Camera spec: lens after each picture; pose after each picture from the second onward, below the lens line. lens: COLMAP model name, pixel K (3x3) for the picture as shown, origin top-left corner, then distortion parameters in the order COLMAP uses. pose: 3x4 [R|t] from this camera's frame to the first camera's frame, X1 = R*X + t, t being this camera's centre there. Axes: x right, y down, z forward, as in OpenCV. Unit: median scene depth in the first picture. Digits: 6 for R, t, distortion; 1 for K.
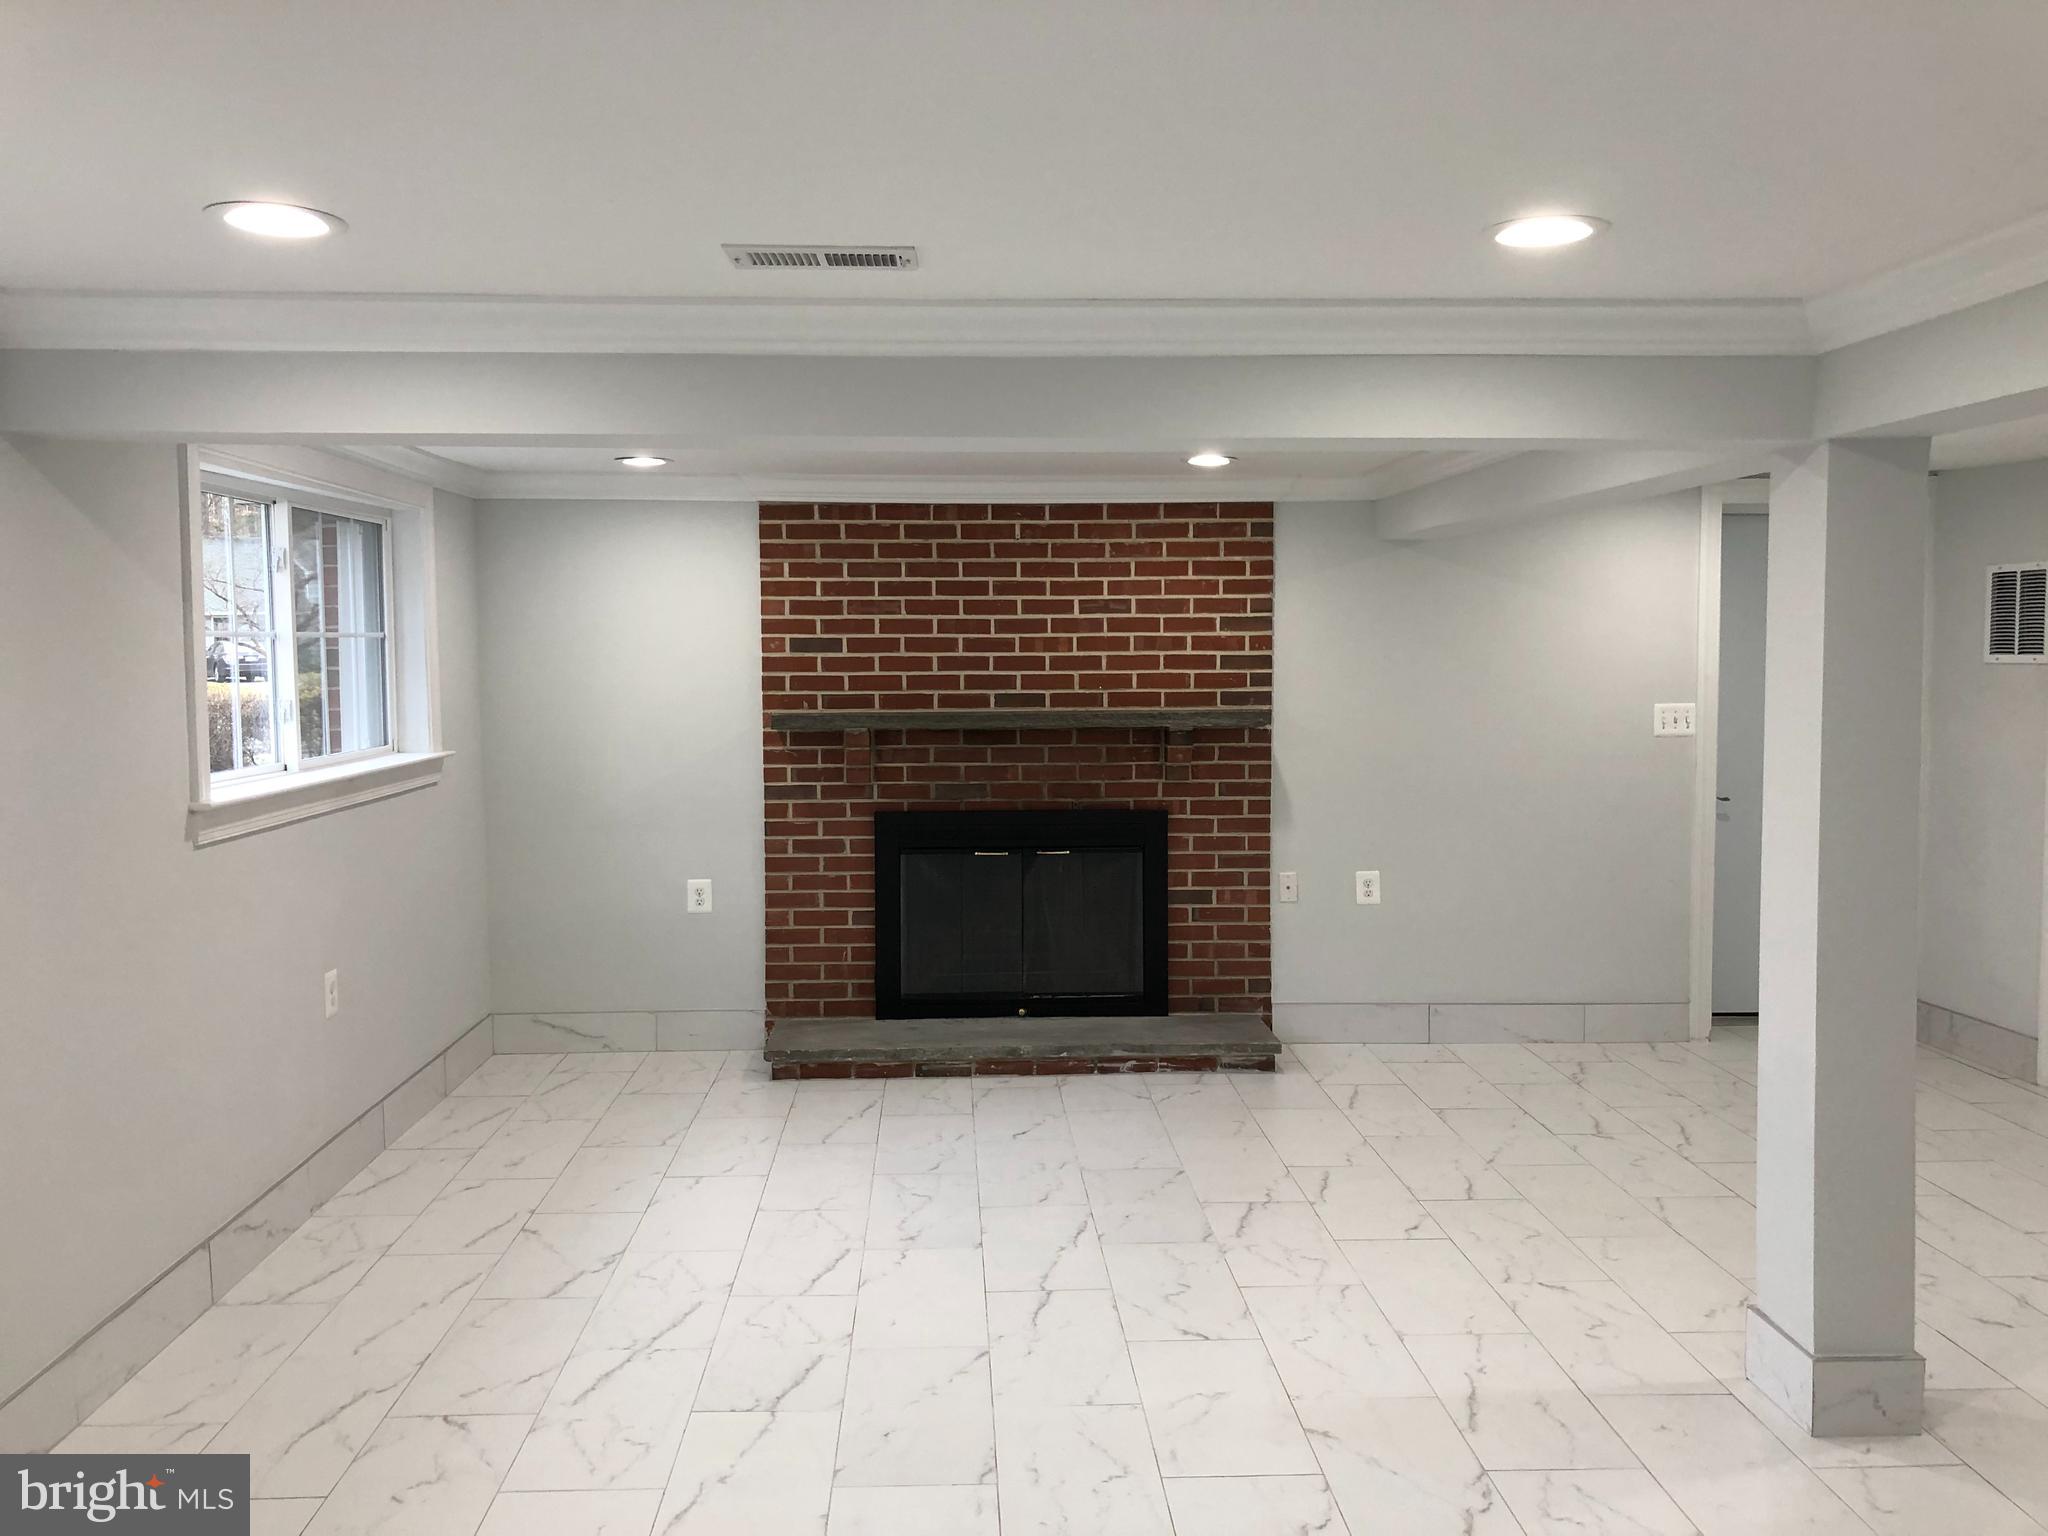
lens RADIAL K [[1690.2, 0, 1024.0], [0, 1690.2, 768.0], [0, 0, 1]] dist [0.004508, -0.002786]
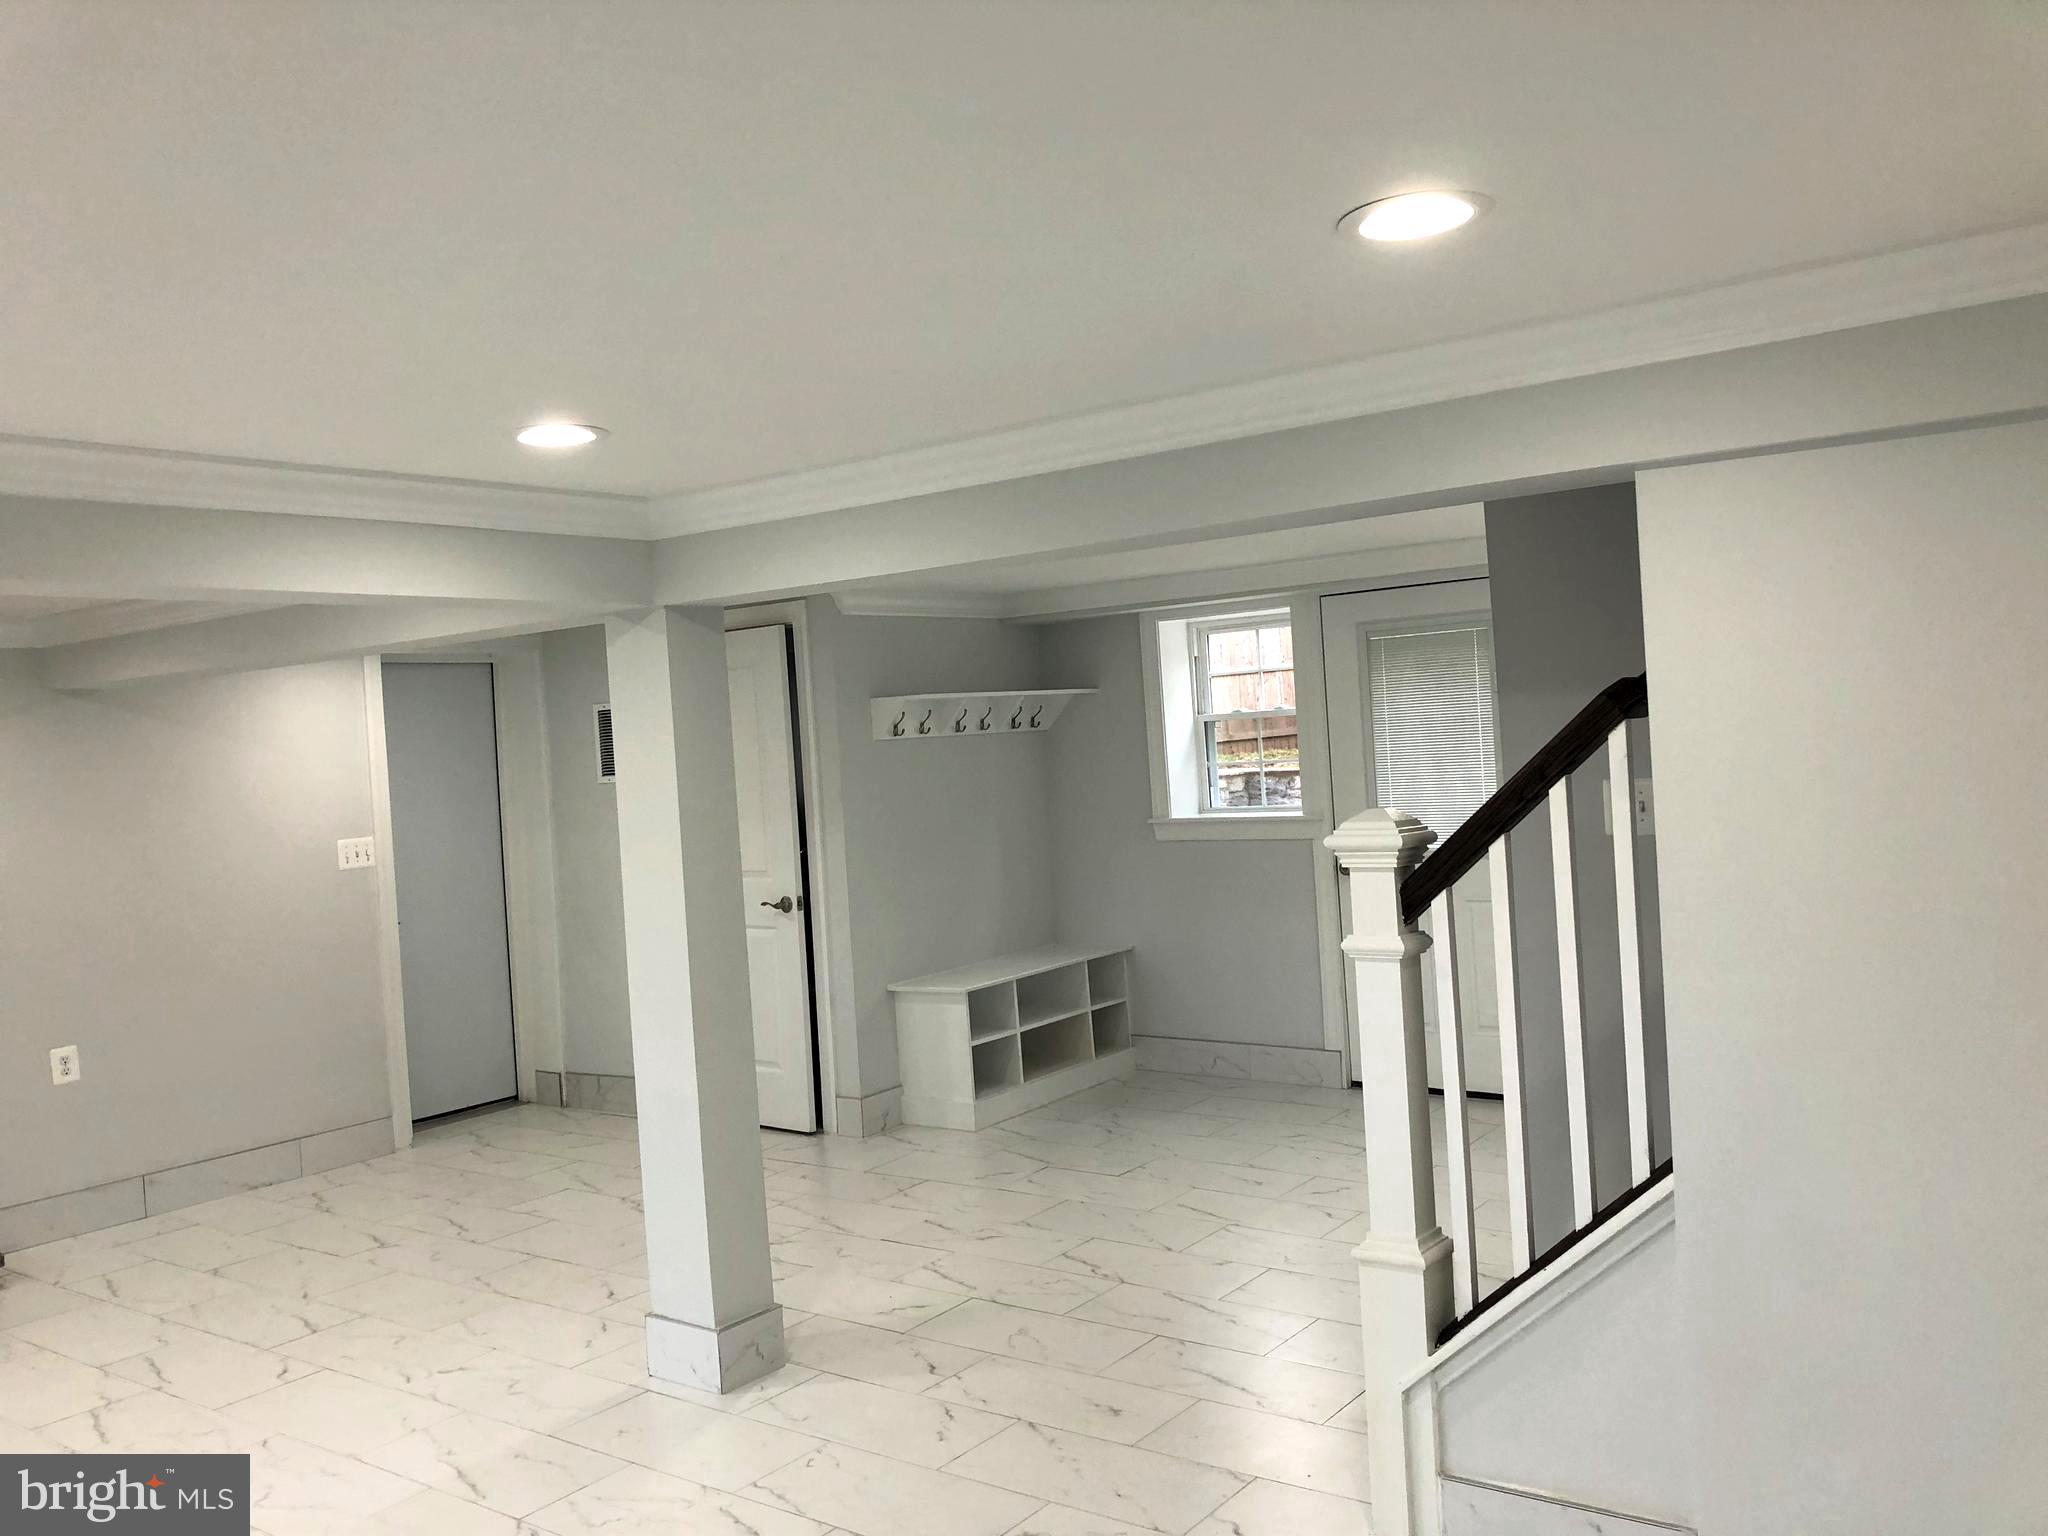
lens RADIAL K [[1679.8, 0, 1024.0], [0, 1679.8, 768.0], [0, 0, 1]] dist [0.023460, -0.016146]
pose [[0.625680, -0.051393, 0.778385, -0.315489], [0.119318, 0.992391, -0.030388, 0.000472], [-0.770901, 0.111888, 0.627051, -0.002420]]
